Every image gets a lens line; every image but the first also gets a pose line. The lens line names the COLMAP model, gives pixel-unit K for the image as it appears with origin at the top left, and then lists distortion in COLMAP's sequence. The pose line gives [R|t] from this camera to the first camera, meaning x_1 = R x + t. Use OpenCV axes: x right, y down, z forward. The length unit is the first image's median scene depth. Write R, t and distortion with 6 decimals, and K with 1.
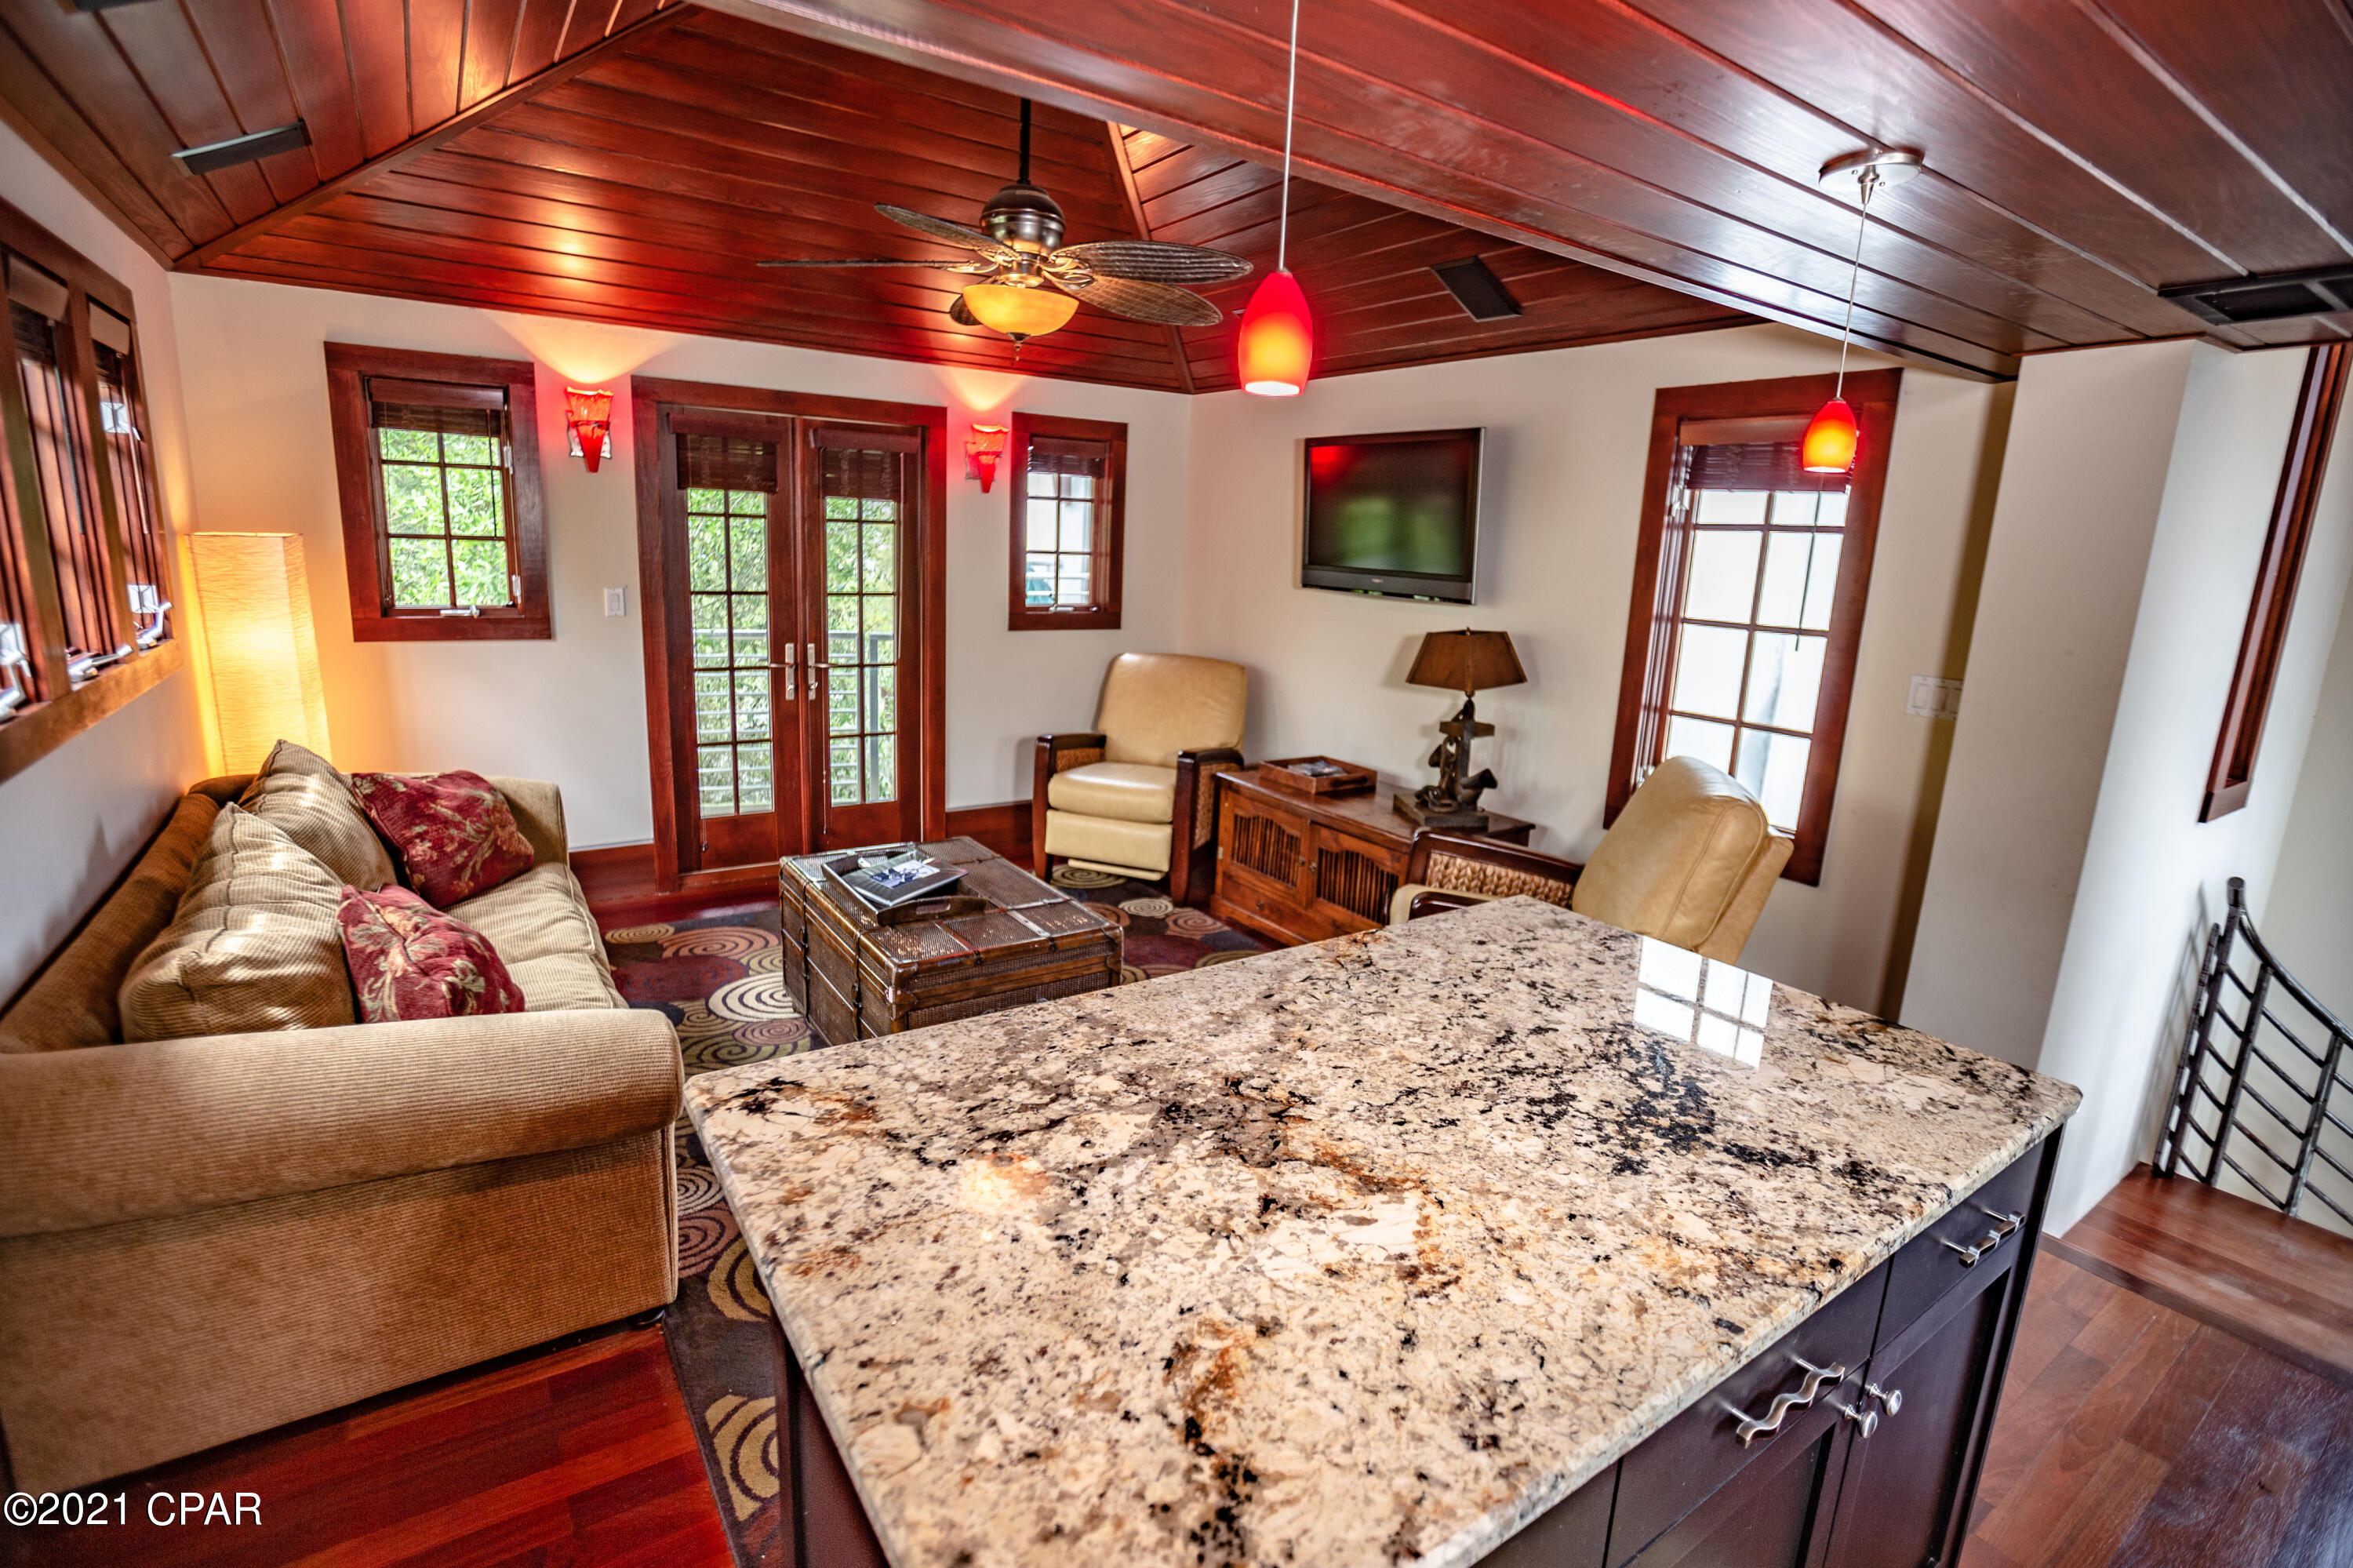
lens RADIAL K [[1085.2, 0, 1168.8], [0, 1085.2, 766.8], [0, 0, 1]] dist [-0.045691, 0.018603]
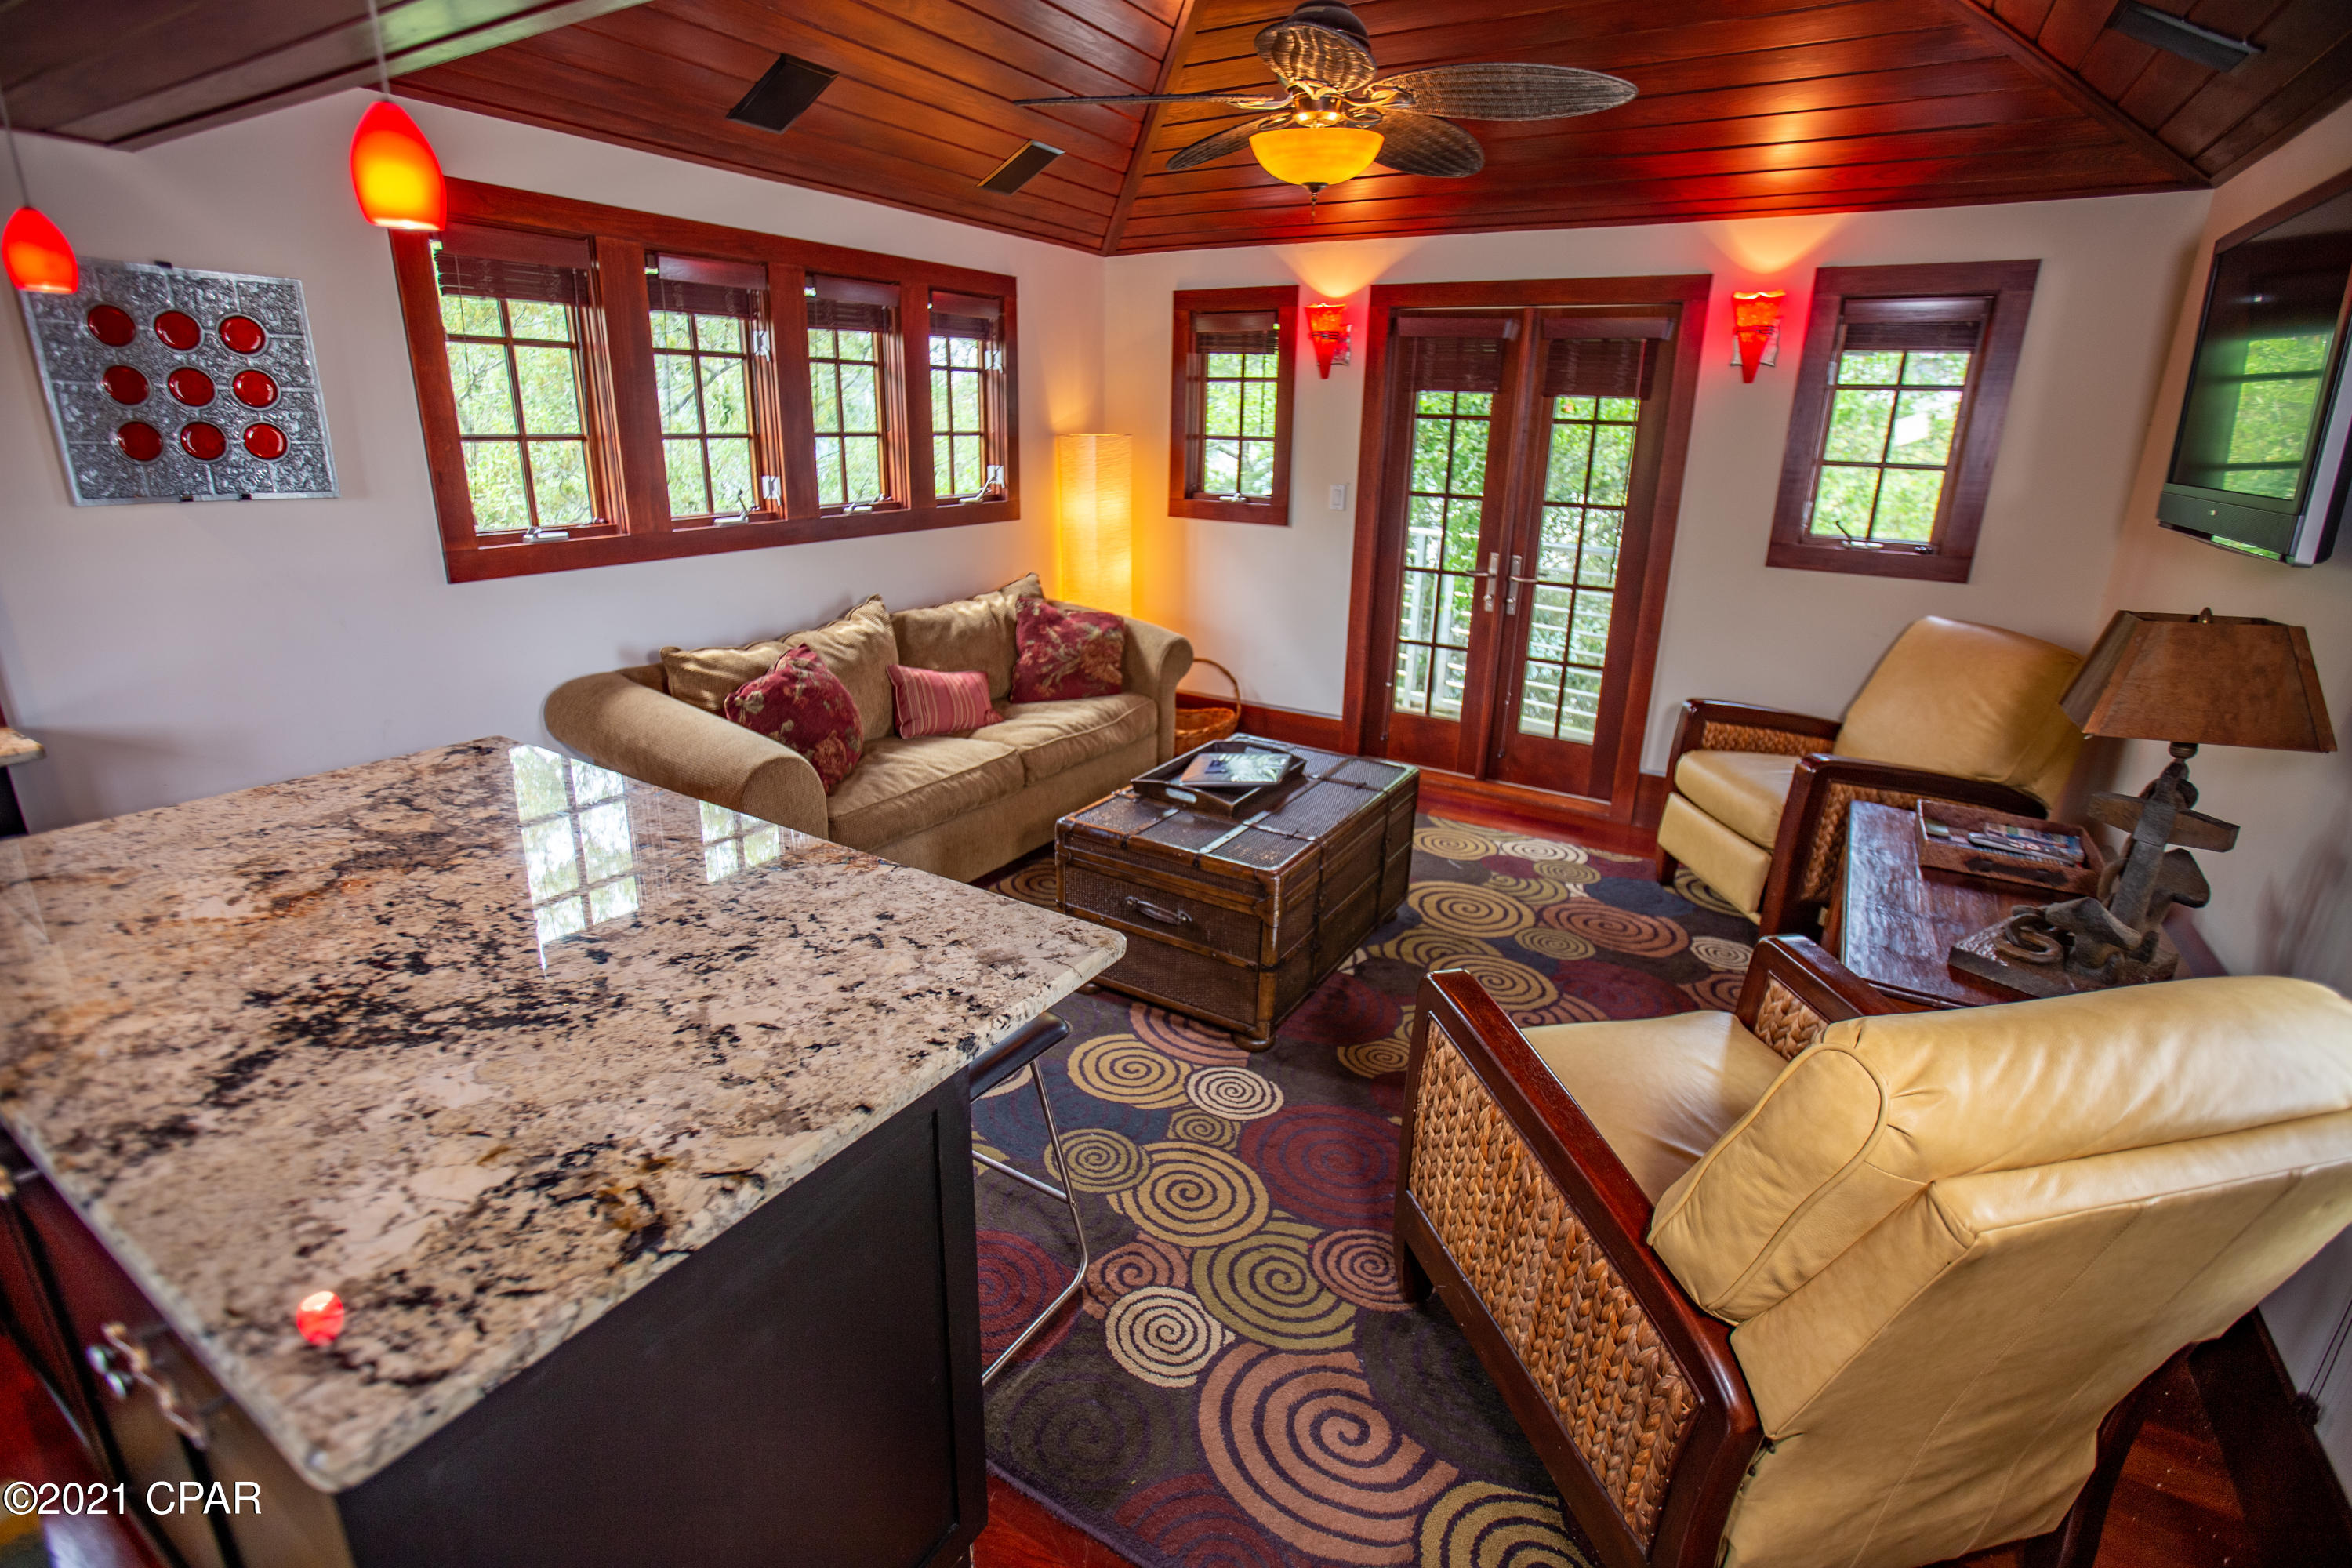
lens RADIAL K [[1084.7, 0, 1168.3], [0, 1084.7, 766.8], [0, 0, 1]] dist [-0.045691, 0.018603]
pose [[0.408707, 0.247319, -0.878517, 1.367843], [-0.193190, 0.964215, 0.181568, -0.160111], [0.891985, 0.095513, 0.441861, 1.105729]]
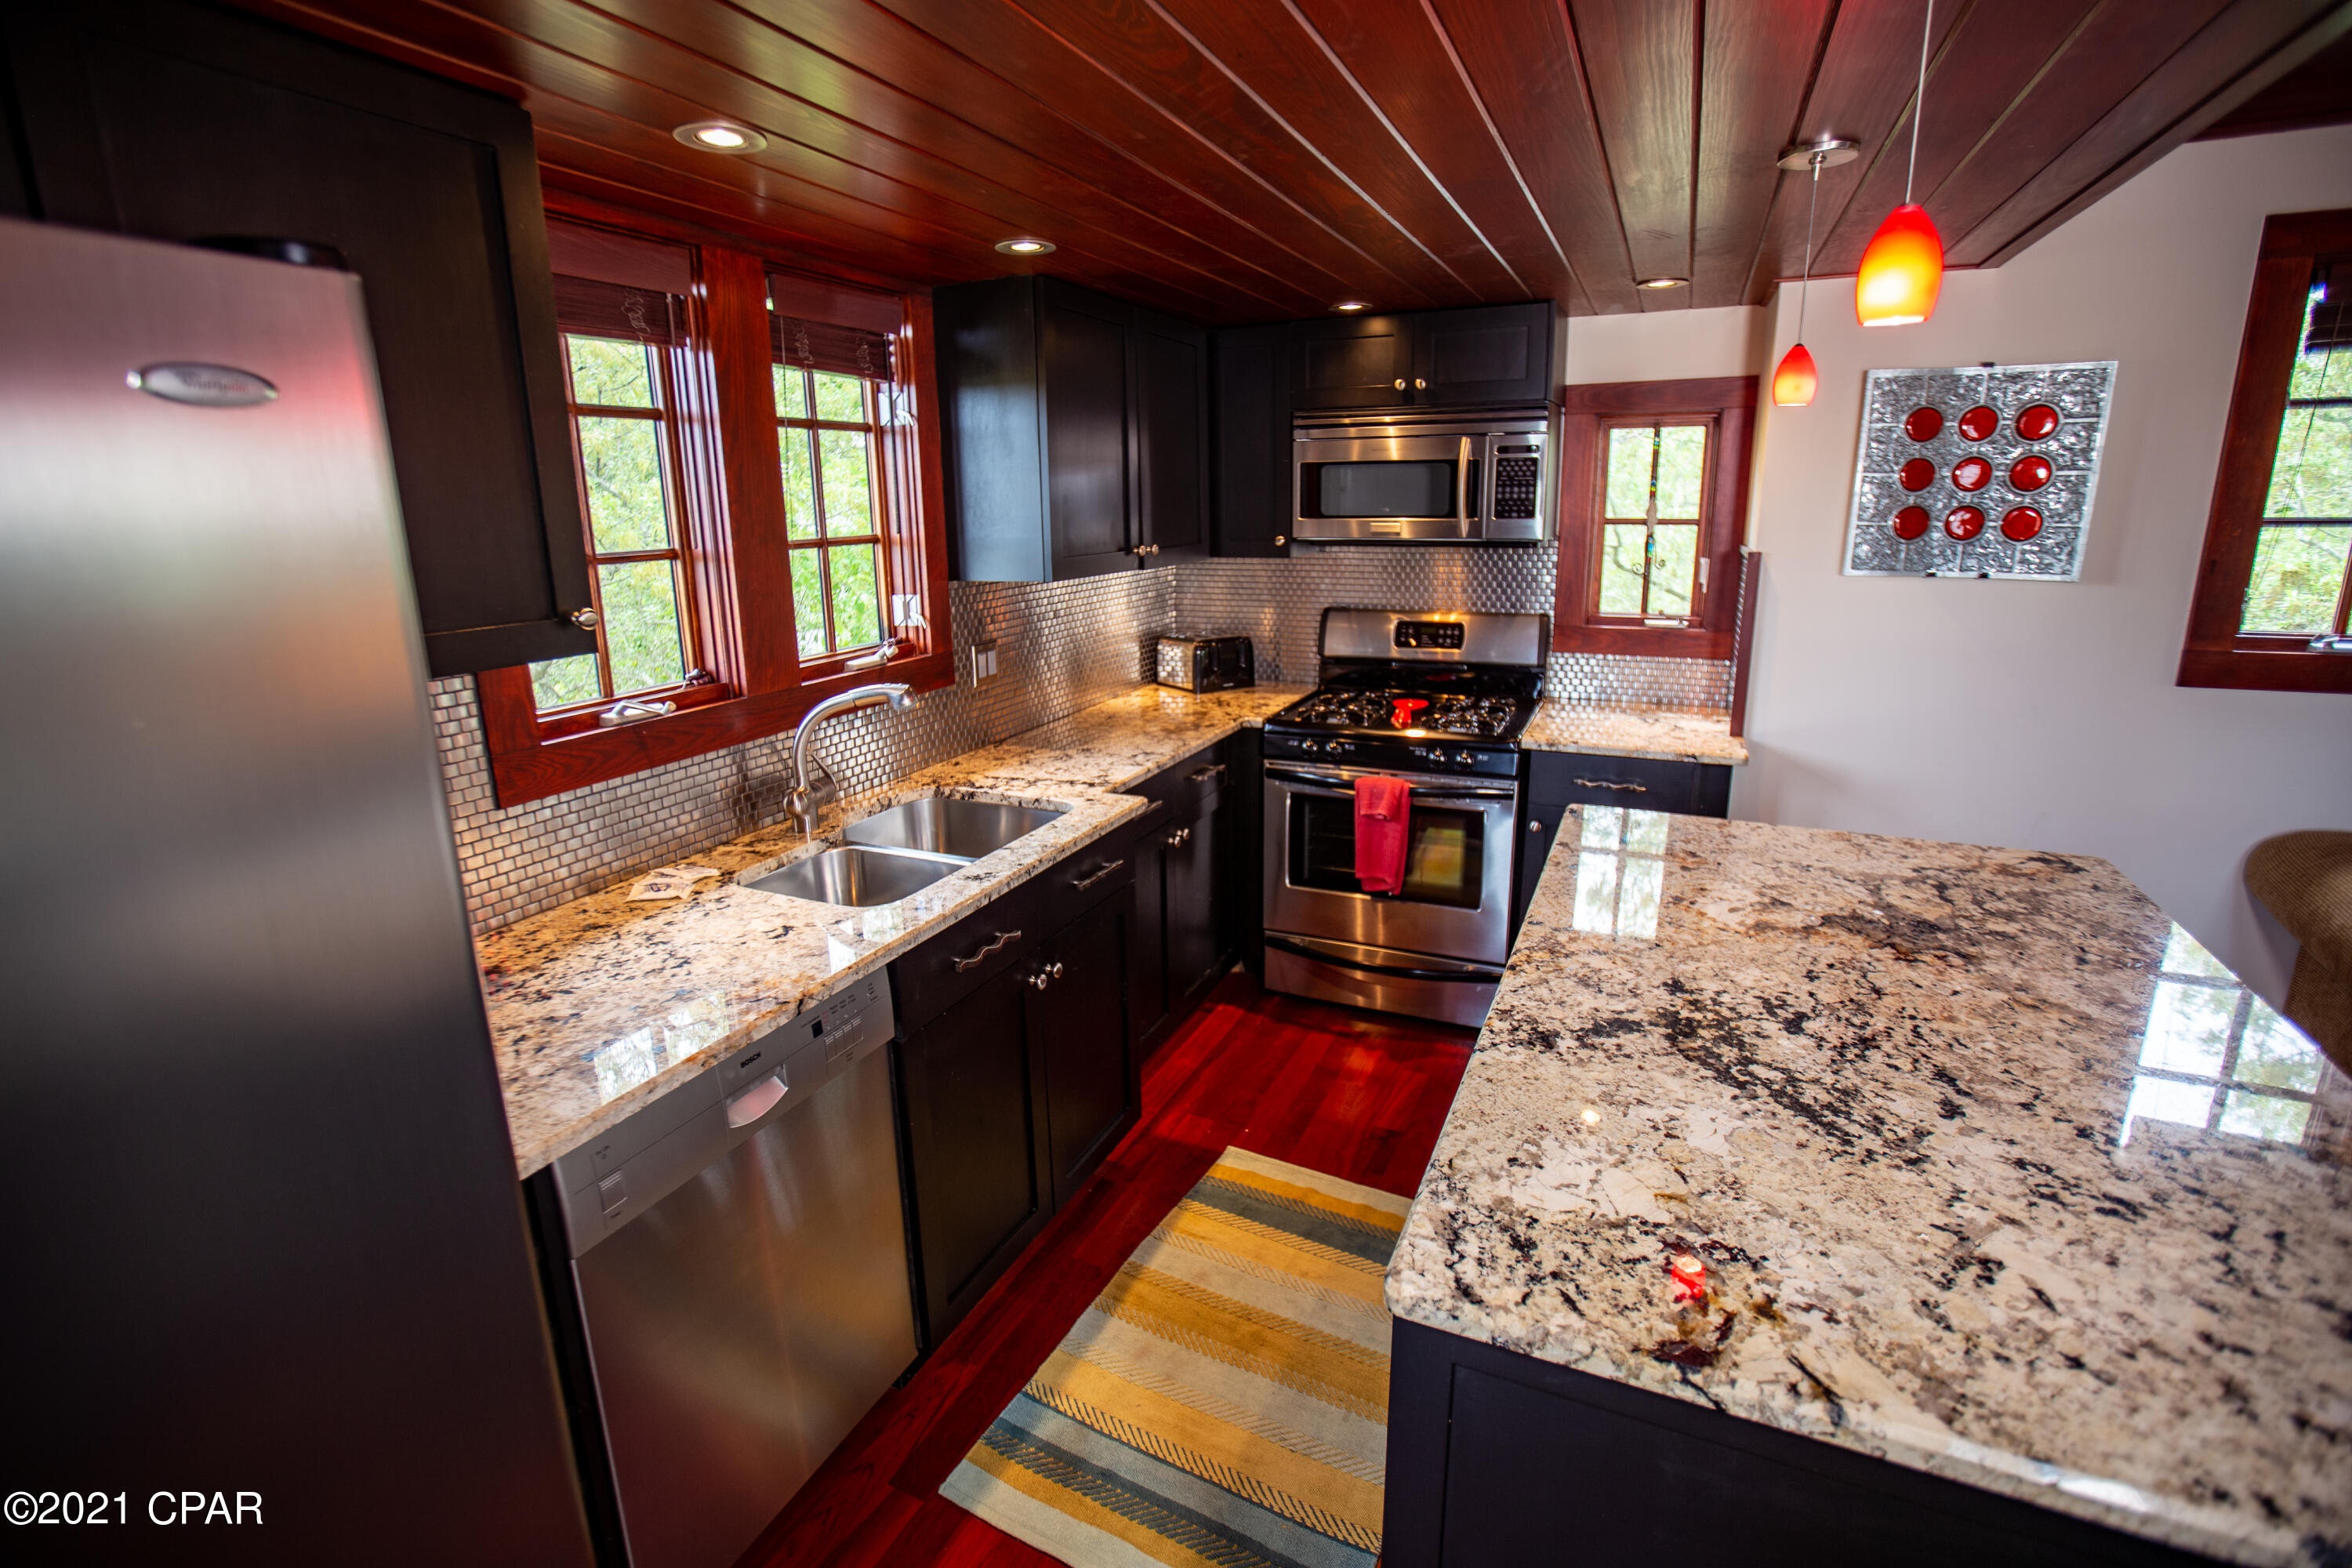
lens RADIAL K [[1084.7, 0, 1168.3], [0, 1084.7, 766.8], [0, 0, 1]] dist [-0.045691, 0.018603]
pose [[-0.858577, 0.099184, -0.502999, 1.278725], [-0.122774, 0.912784, 0.389553, -0.217316], [0.497767, 0.396217, -0.771518, 1.316988]]
